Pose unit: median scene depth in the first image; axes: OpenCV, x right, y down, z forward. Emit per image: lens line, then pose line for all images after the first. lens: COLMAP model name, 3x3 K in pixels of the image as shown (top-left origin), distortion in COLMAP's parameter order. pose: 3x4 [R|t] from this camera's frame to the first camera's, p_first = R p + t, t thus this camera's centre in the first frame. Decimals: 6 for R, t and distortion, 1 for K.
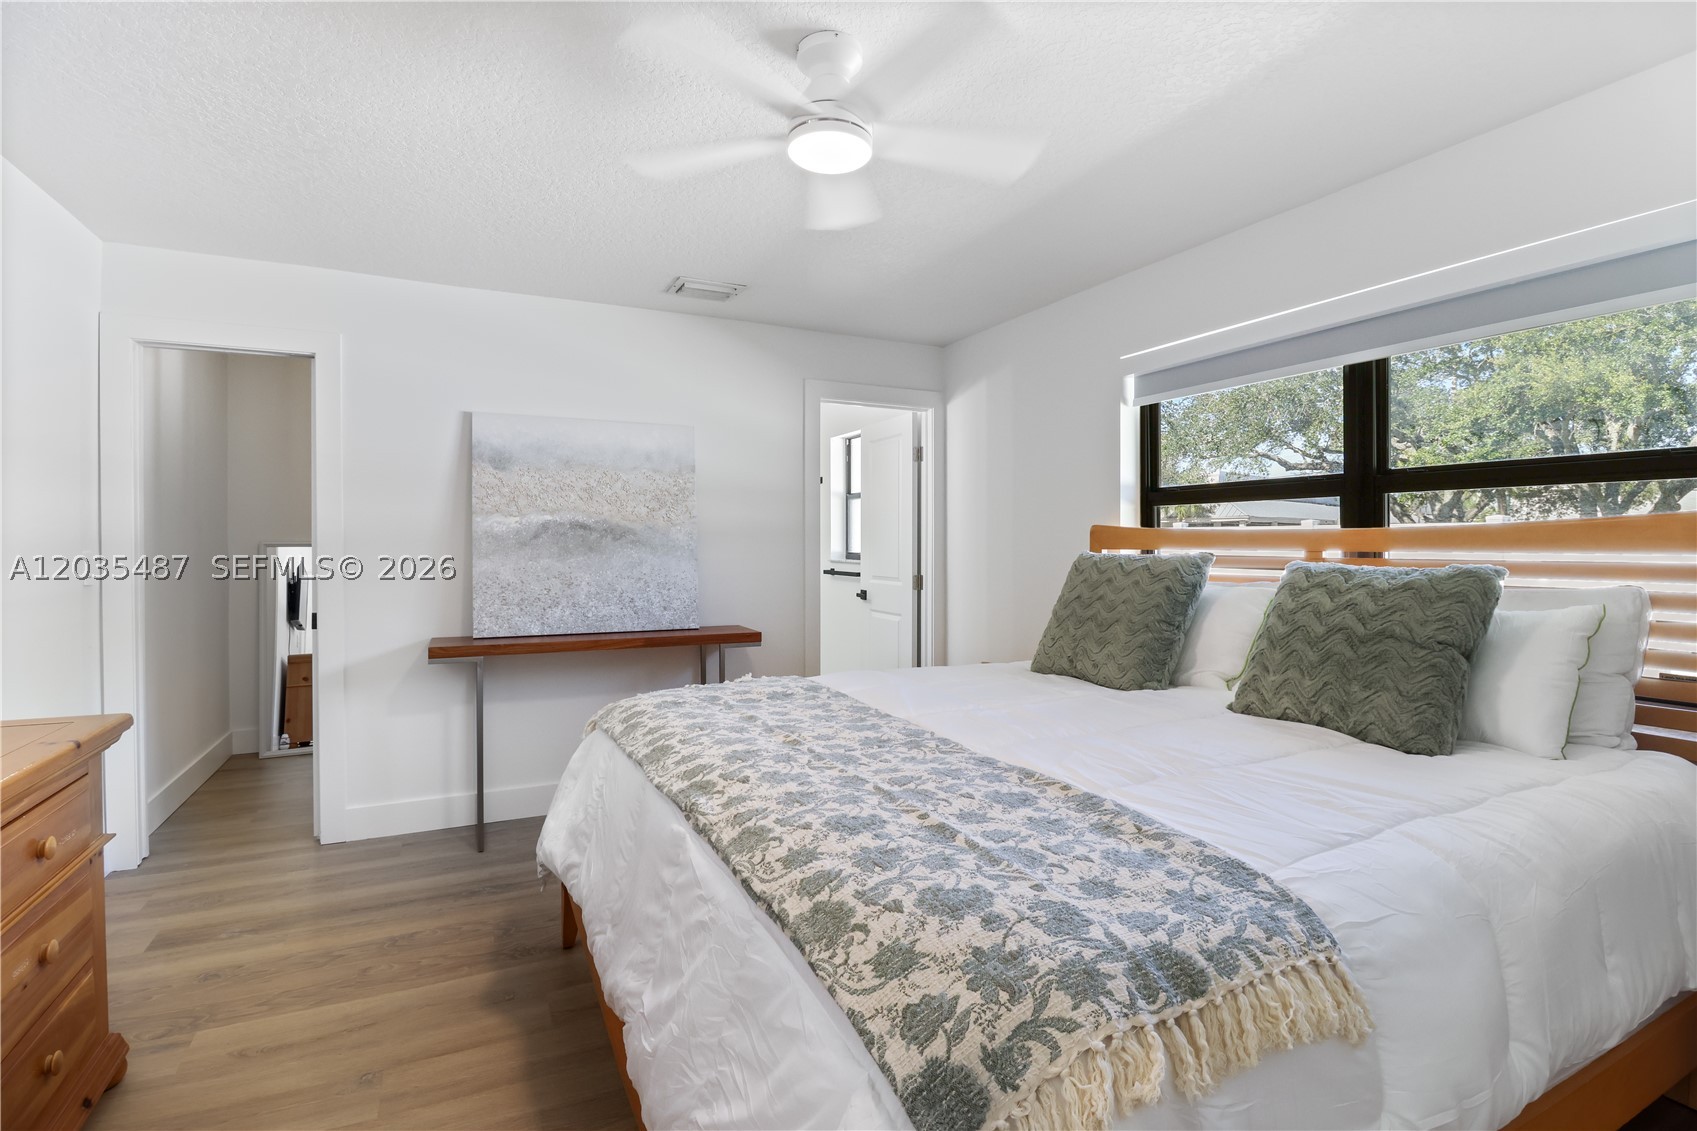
lens RADIAL K [[805.6, 0, 845.8], [0, 805.6, 547.1], [0, 0, 1]] dist [0.000359, -0.015394]
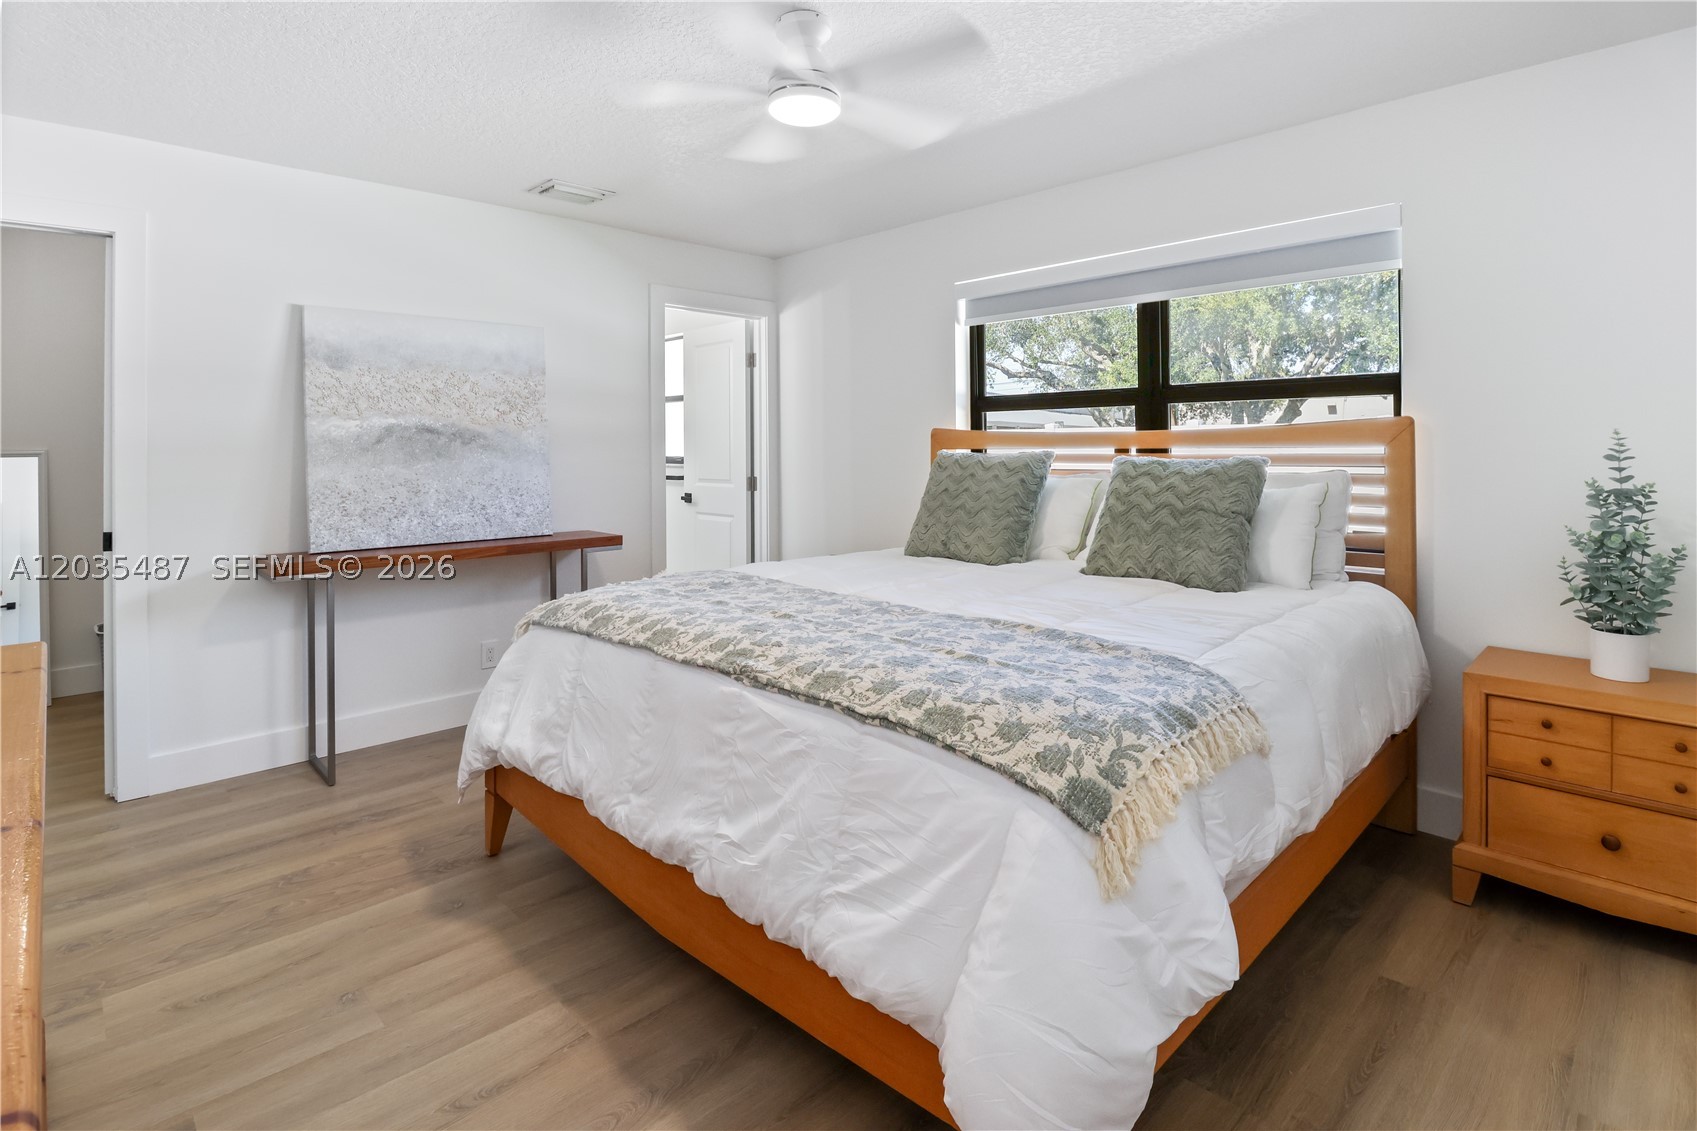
lens RADIAL K [[840.2, 0, 845.0], [0, 840.2, 440.4], [0, 0, 1]] dist [-0.001576, -0.006259]
pose [[0.949093, -0.005530, 0.314949, -0.252085], [0.009684, 0.999886, -0.011626, 0.003138], [-0.314848, 0.014084, 0.949038, -0.122693]]
